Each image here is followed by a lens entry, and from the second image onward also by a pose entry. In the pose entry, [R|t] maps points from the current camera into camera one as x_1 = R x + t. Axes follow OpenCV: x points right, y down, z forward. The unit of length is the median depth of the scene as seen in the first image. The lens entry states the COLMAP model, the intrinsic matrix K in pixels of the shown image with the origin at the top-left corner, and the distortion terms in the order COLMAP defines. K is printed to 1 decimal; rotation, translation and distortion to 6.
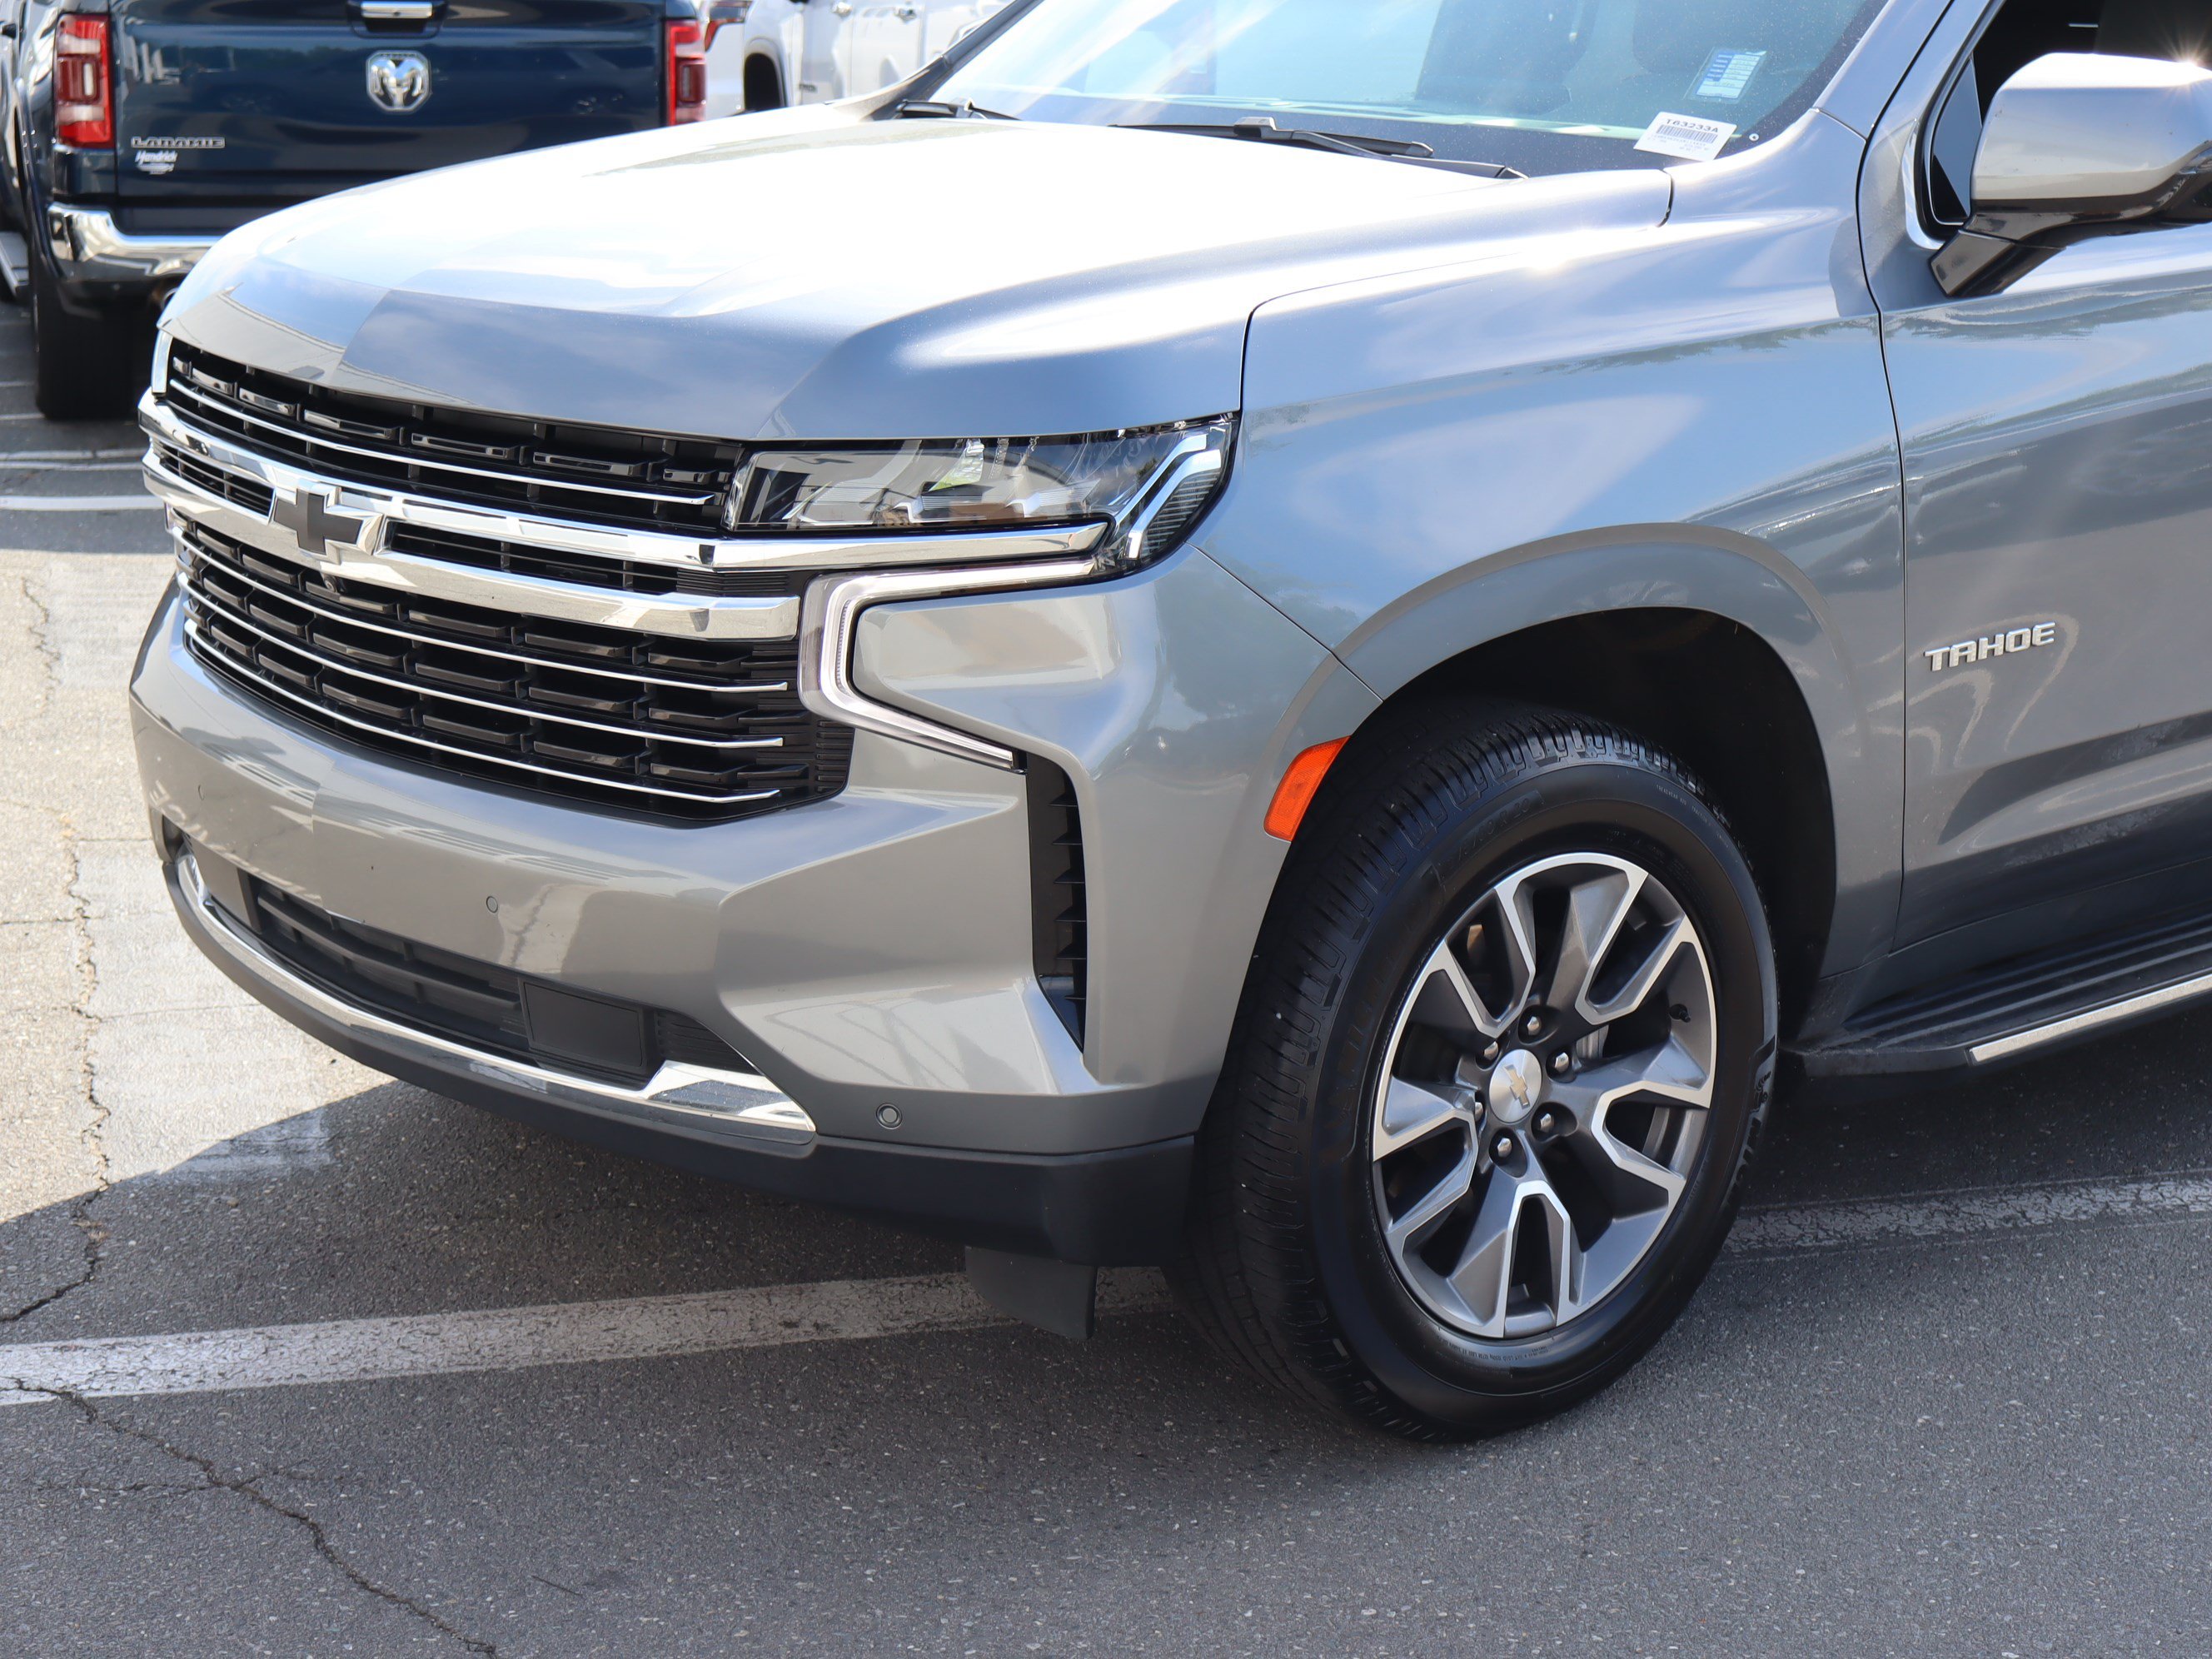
lens RADIAL K [[3571.8, 0, 1106.0], [0, 3571.8, 829.5], [0, 0, 1]] dist [-0.035606, -0.109905]
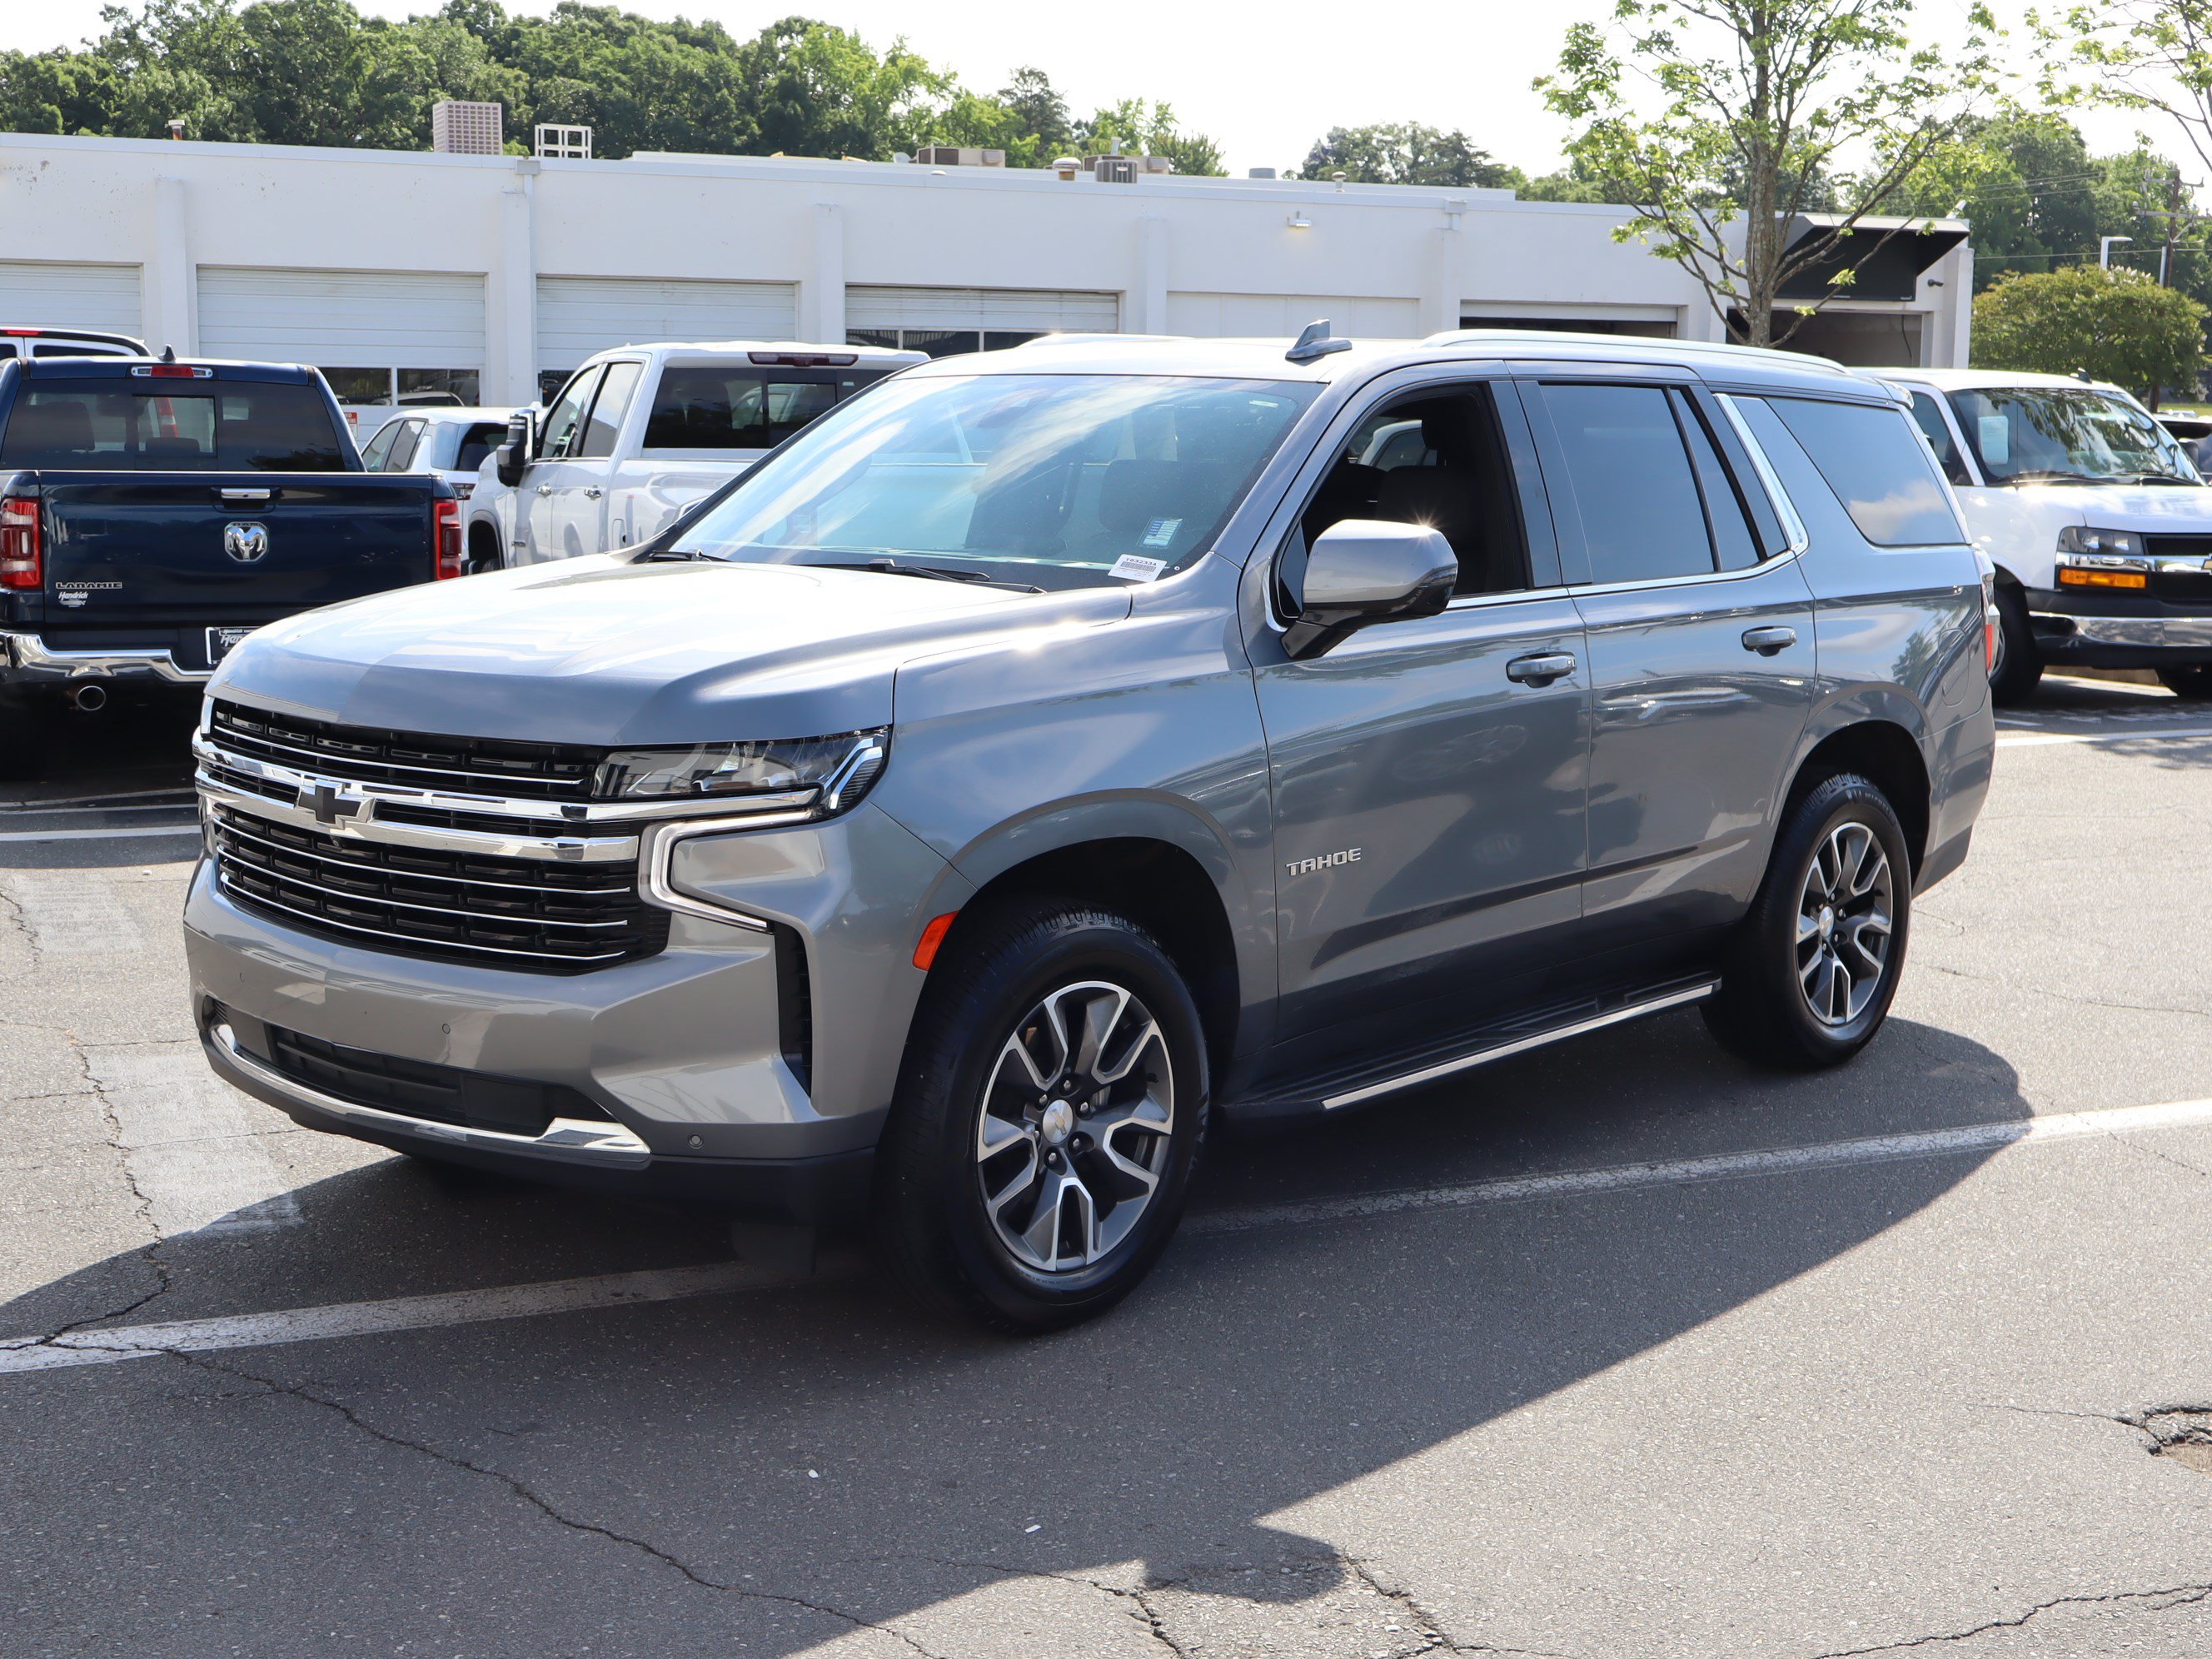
lens RADIAL K [[2674.6, 0, 1106.0], [0, 2674.6, 829.5], [0, 0, 1]] dist [-0.162625, 0.028187]
pose [[0.988255, -0.018907, 0.151637, -0.050584], [0.033533, 0.994962, -0.094482, 0.052645], [-0.149087, 0.098457, 0.983910, -0.255083]]
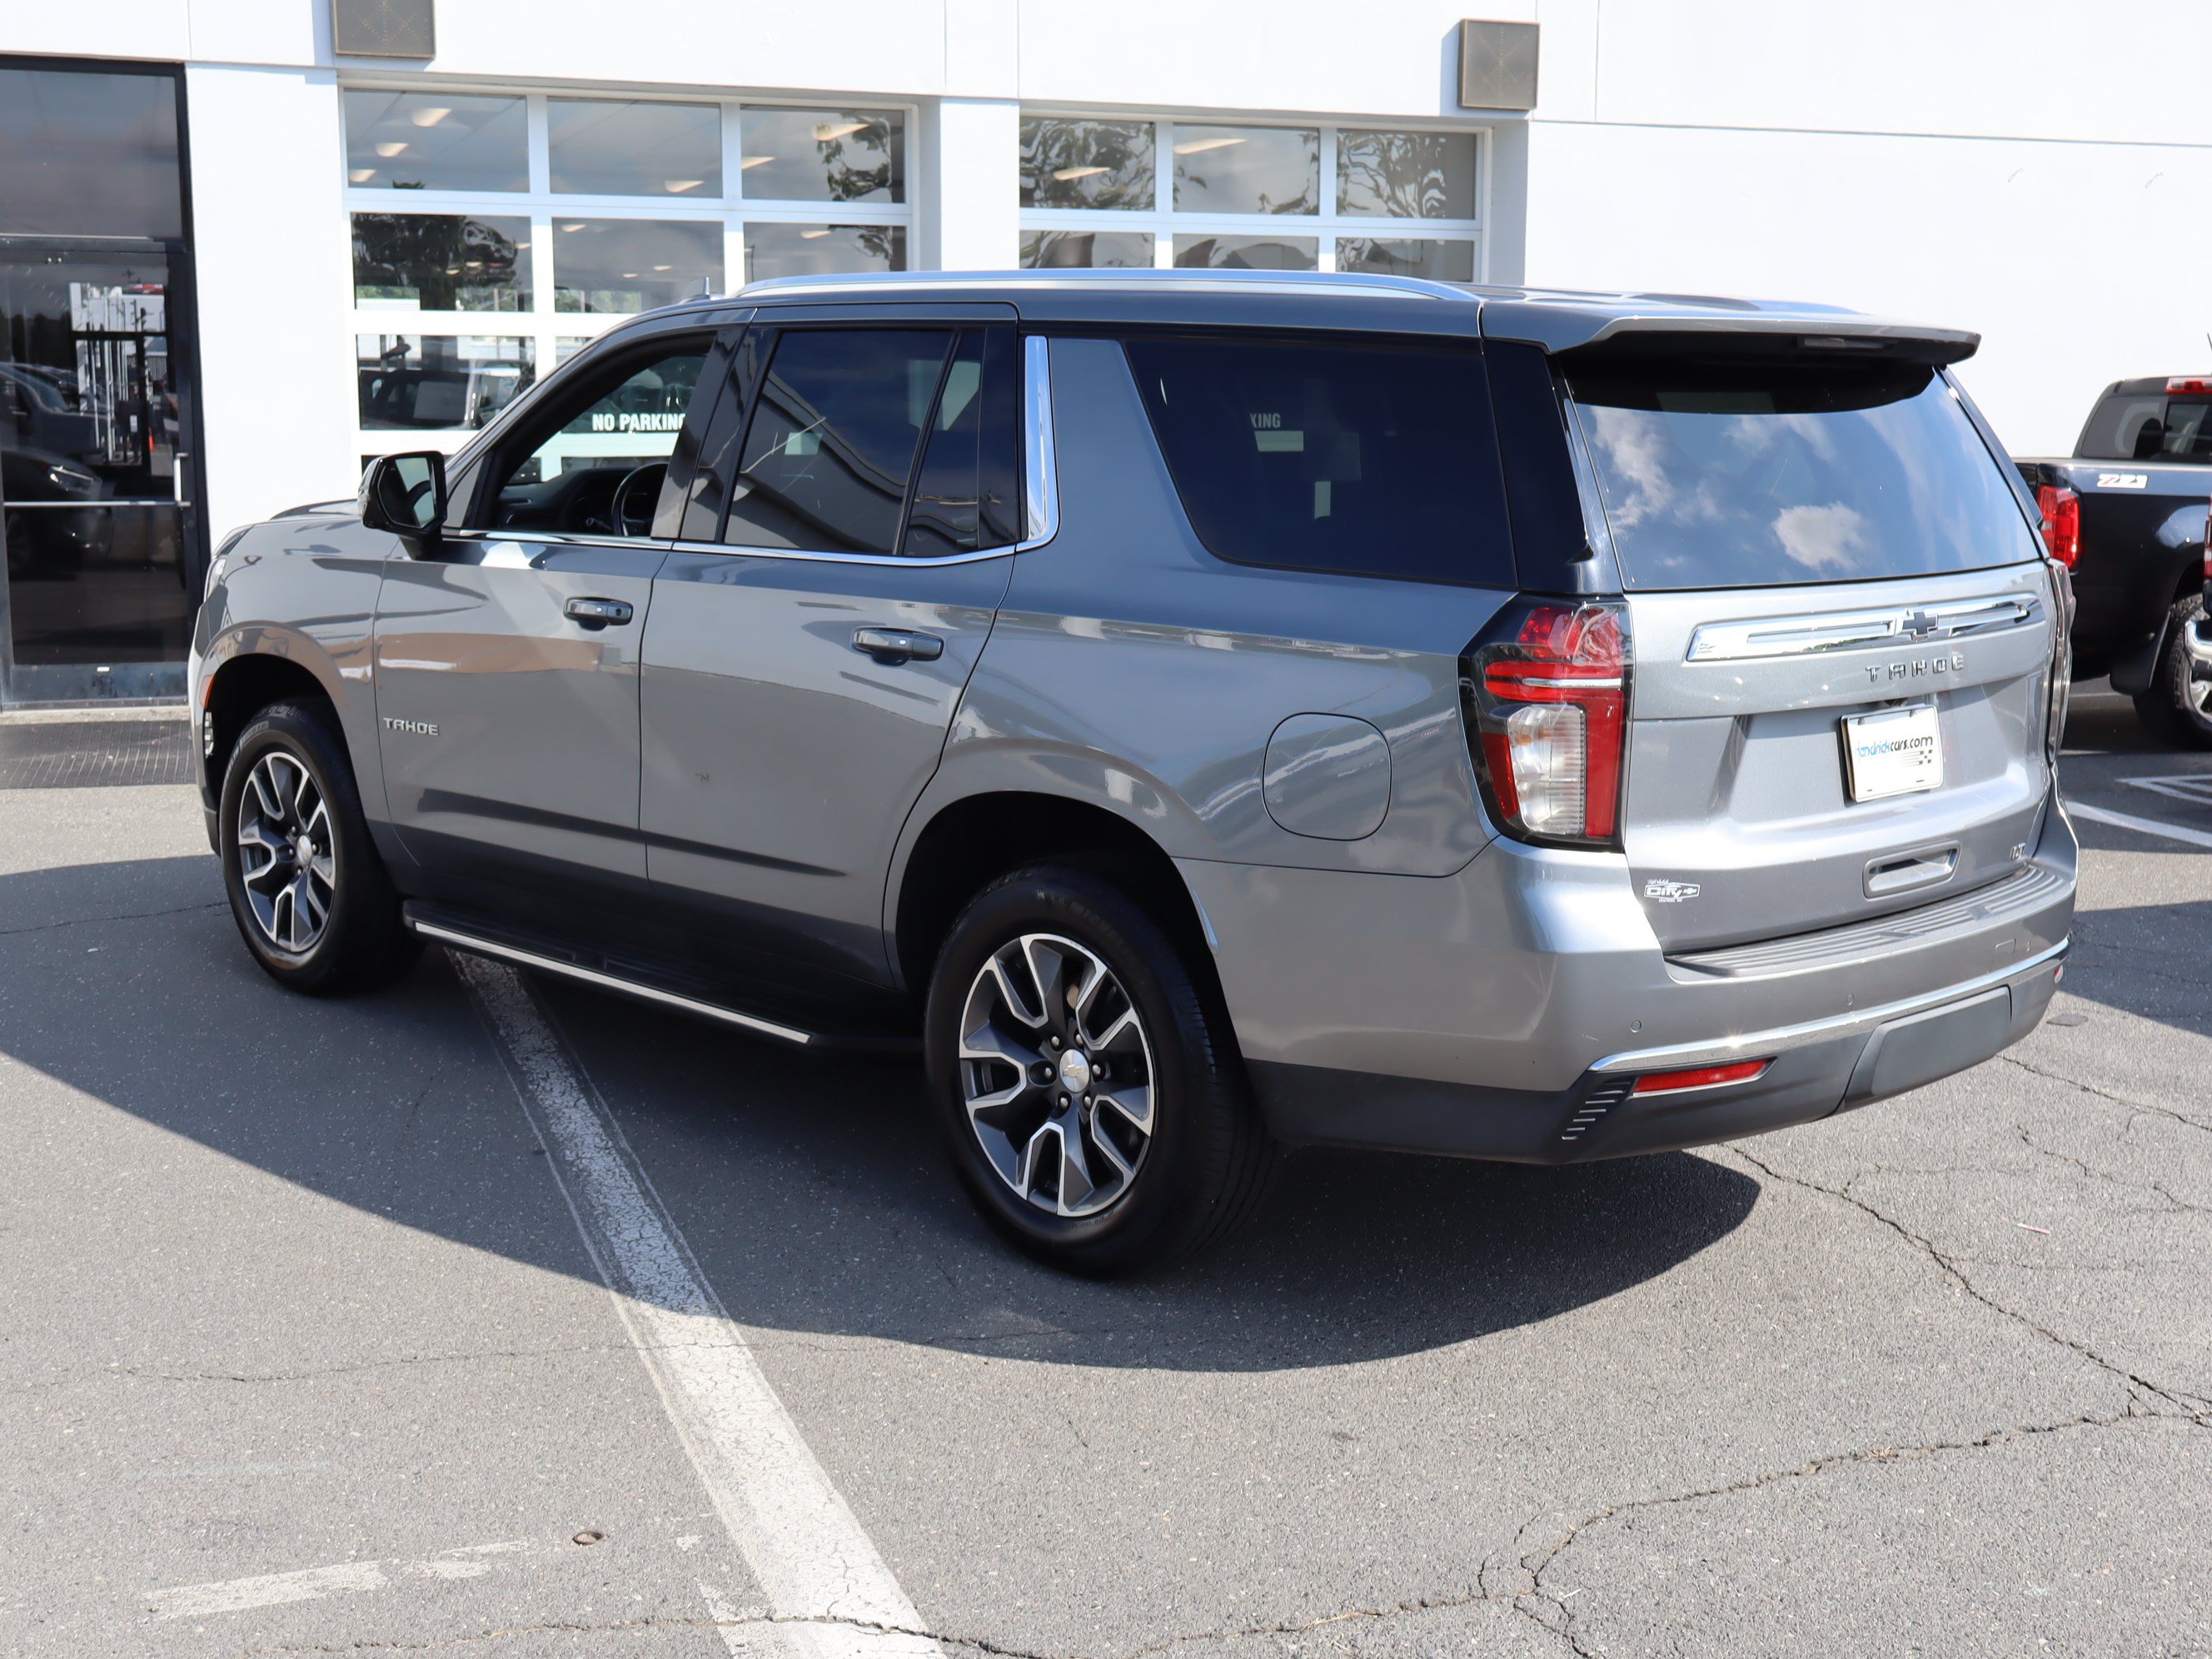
lens RADIAL K [[2672.4, 0, 1106.0], [0, 2672.4, 829.5], [0, 0, 1]] dist [0.001448, -0.000082]
pose [[0.110102, 0.147550, -0.982907, 1.318515], [-0.266178, 0.957174, 0.113871, -0.184894], [0.957615, 0.249091, 0.144662, 0.777631]]
